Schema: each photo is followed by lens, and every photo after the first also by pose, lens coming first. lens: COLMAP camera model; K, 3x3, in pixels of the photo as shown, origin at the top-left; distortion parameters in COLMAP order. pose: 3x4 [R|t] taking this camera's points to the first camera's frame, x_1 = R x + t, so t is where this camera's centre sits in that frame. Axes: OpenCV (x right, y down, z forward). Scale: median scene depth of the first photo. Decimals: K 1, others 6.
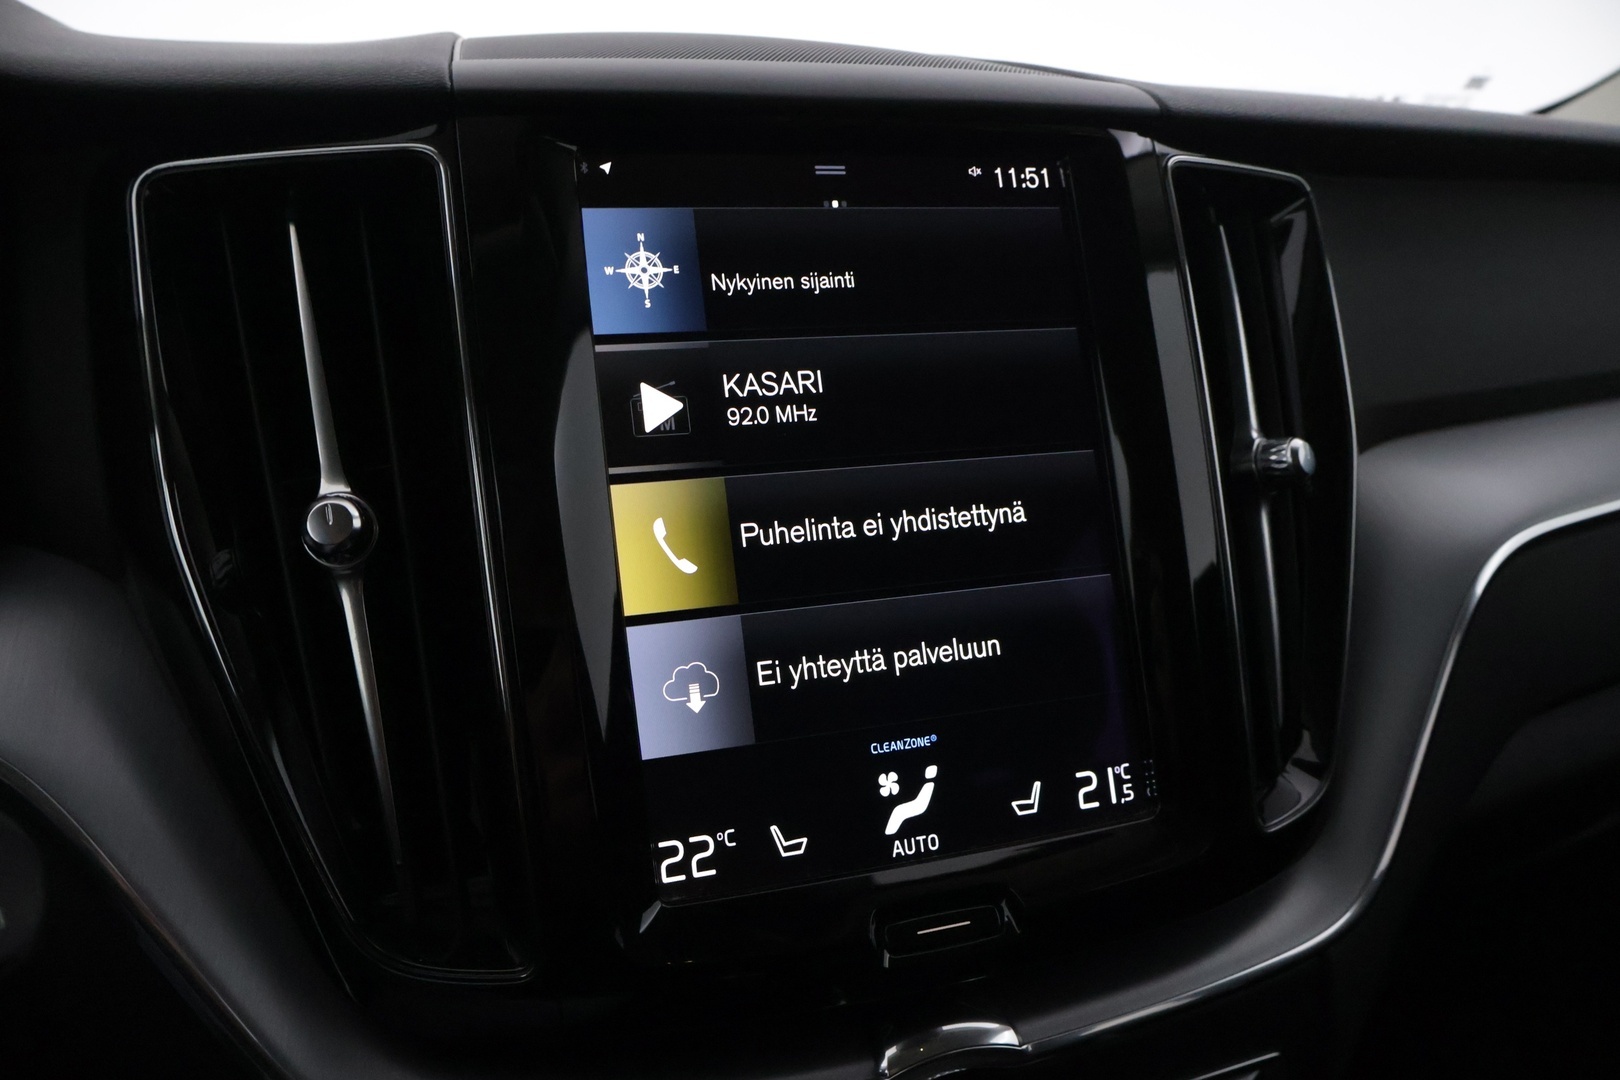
lens RADIAL K [[1405.9, 0, 801.3], [0, 1405.9, 542.5], [0, 0, 1]] dist [-0.000025, -0.013917]
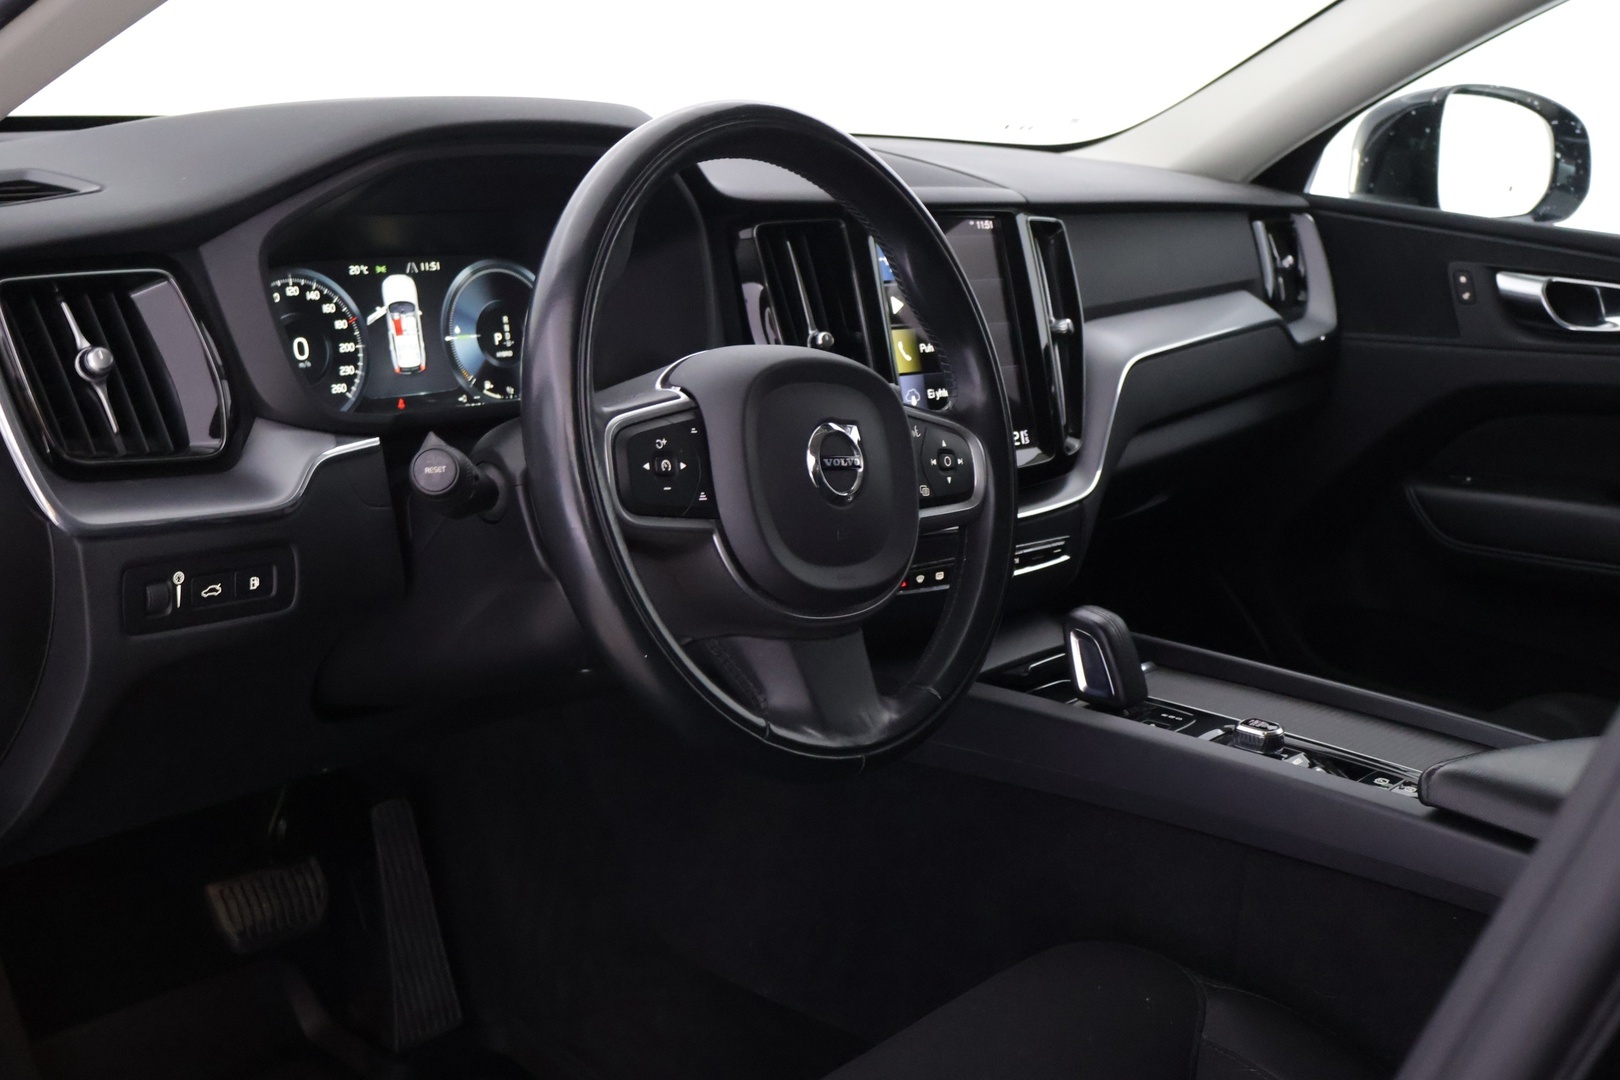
lens RADIAL K [[1709.5, 0, 810.0], [0, 1709.5, 540.0], [0, 0, 1]] dist [0.071596, 0.001665]
pose [[0.936190, -0.039205, 0.349301, -1.432400], [0.030681, 0.999082, 0.029904, 0.264425], [-0.350153, -0.017279, 0.936533, -2.162117]]
